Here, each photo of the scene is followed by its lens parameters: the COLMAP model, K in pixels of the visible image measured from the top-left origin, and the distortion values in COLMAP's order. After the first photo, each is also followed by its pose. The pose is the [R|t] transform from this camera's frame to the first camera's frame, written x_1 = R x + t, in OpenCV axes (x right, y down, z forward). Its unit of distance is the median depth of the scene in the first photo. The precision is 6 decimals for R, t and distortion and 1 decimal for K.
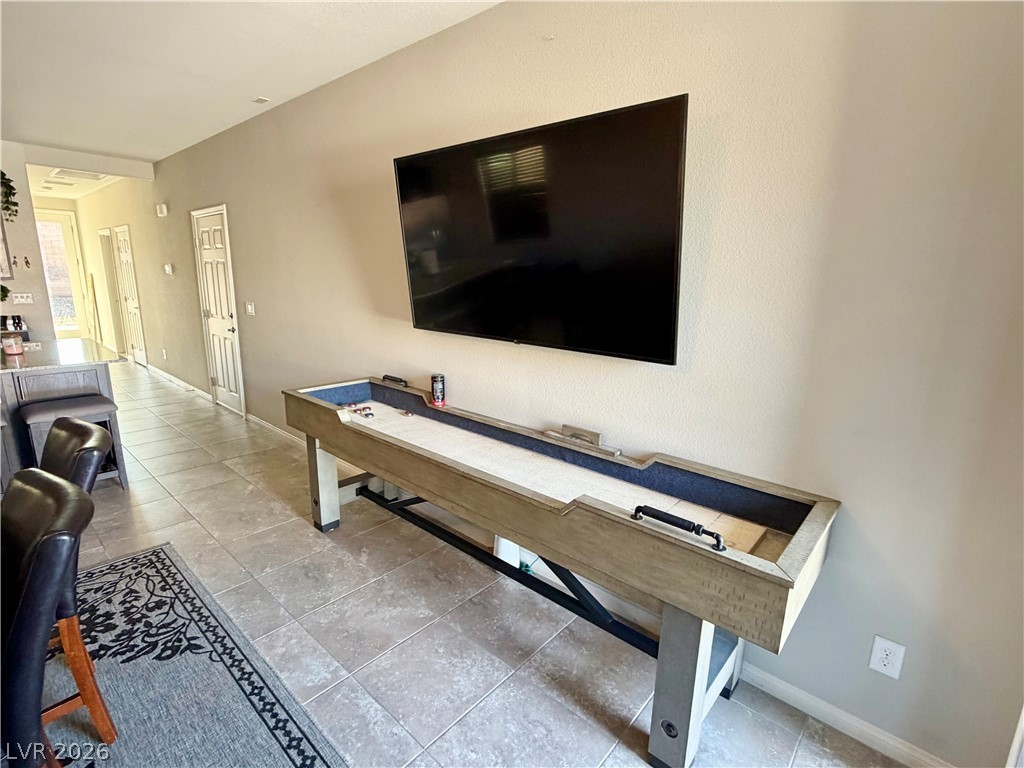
lens RADIAL K [[493.8, 0, 508.6], [0, 493.8, 386.2], [0, 0, 1]] dist [-0.000885, 0.000201]
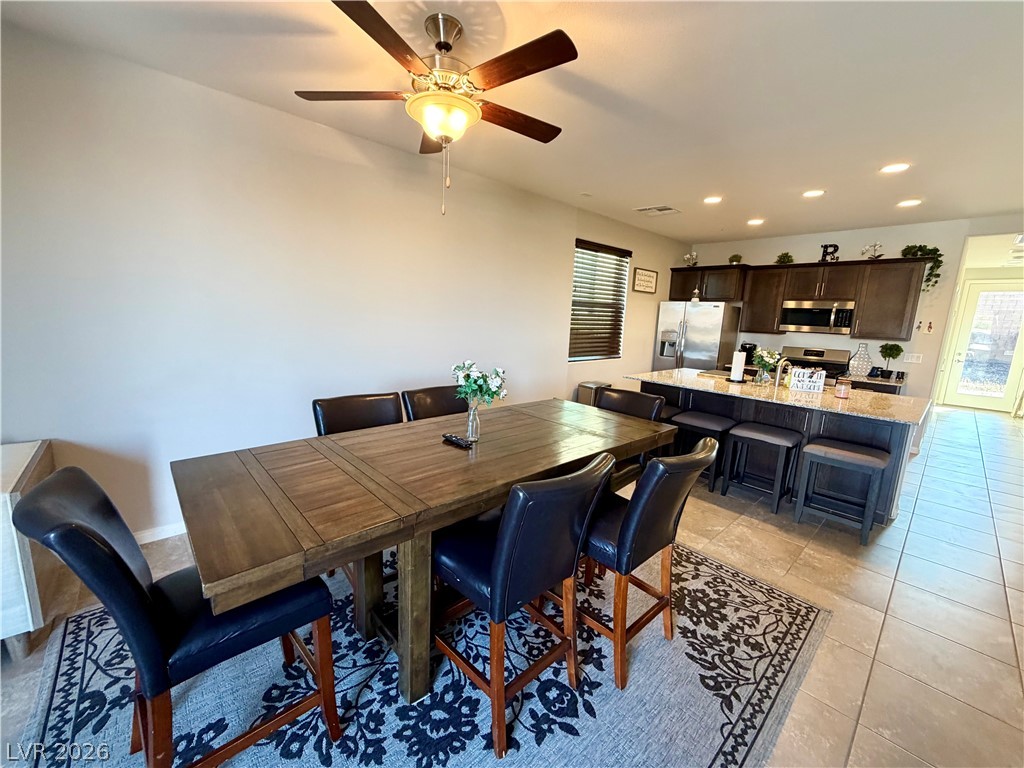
lens RADIAL K [[407.6, 0, 508.1], [0, 407.6, 384.9], [0, 0, 1]] dist [0.000039, -0.000338]
pose [[-0.101750, 0.144370, -0.984279, 0.092866], [-0.260477, 0.951029, 0.166420, -0.076456], [0.960103, 0.273315, -0.059162, 0.419219]]
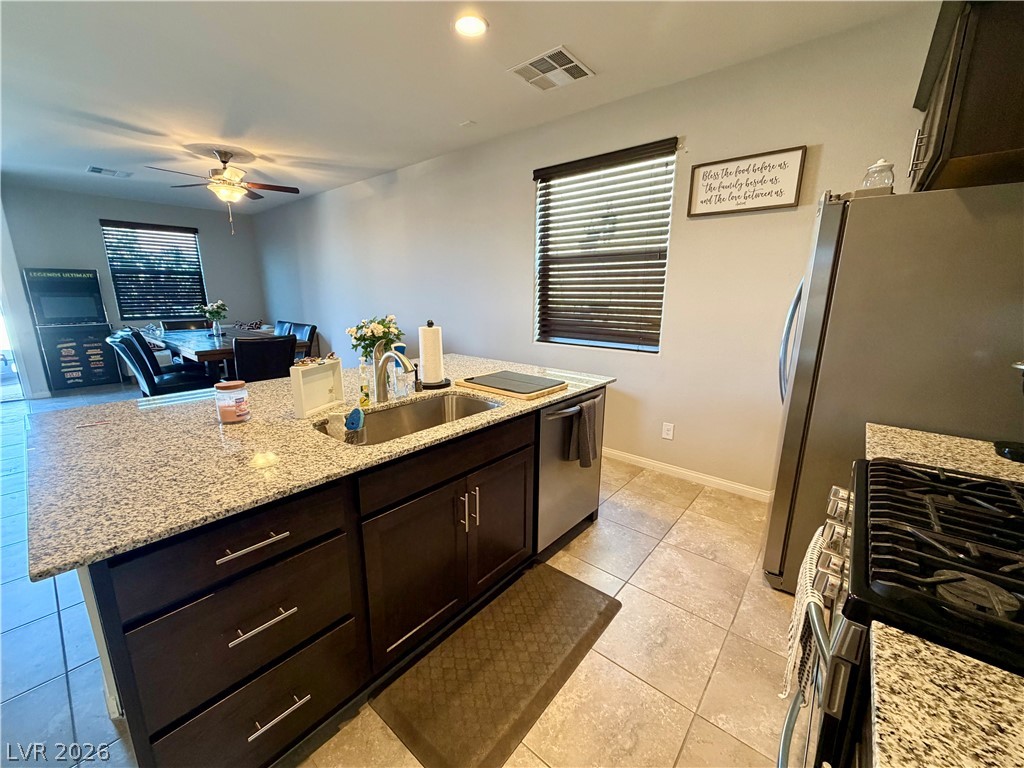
lens RADIAL K [[407.6, 0, 508.1], [0, 407.6, 384.9], [0, 0, 1]] dist [0.000039, -0.000338]
pose [[-0.999212, -0.022945, -0.032378, -2.007238], [-0.034659, 0.901979, 0.430387, -0.468953], [0.019329, 0.431170, -0.902064, 2.170772]]
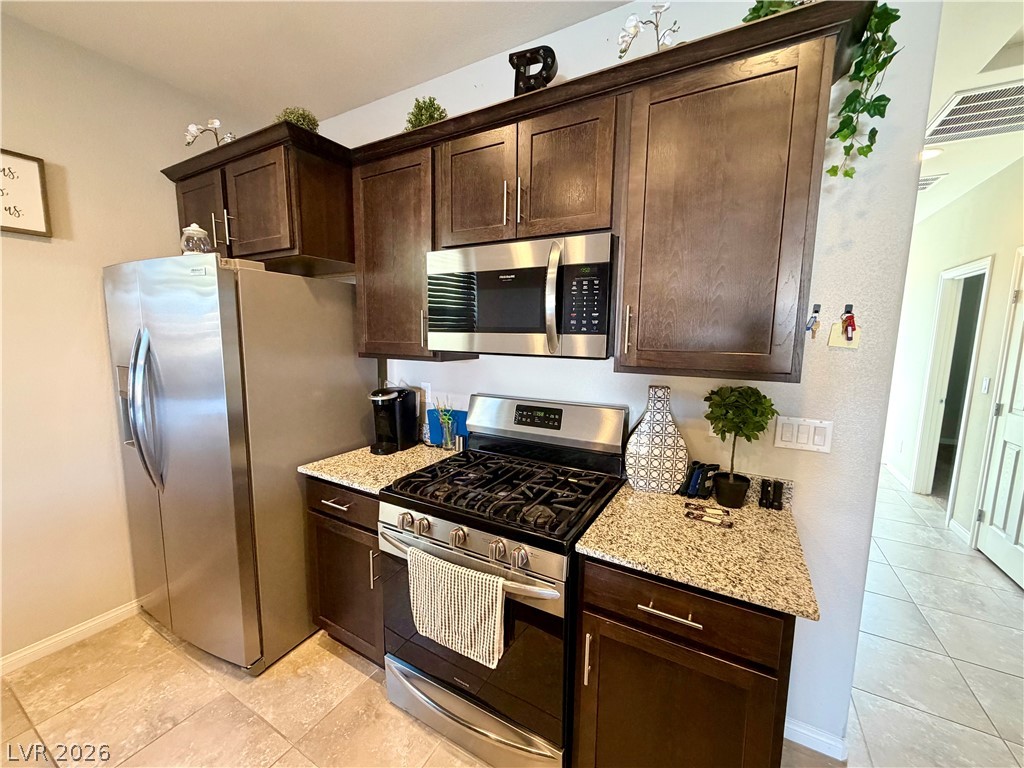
lens RADIAL K [[406.4, 0, 512.0], [0, 406.4, 384.0], [0, 0, 1]] dist [0.000308, -0.000121]
pose [[0.210493, 0.102310, -0.972227, -1.801806], [-0.223287, 0.973252, 0.054075, -0.423968], [0.951754, 0.205703, 0.227707, 1.757619]]
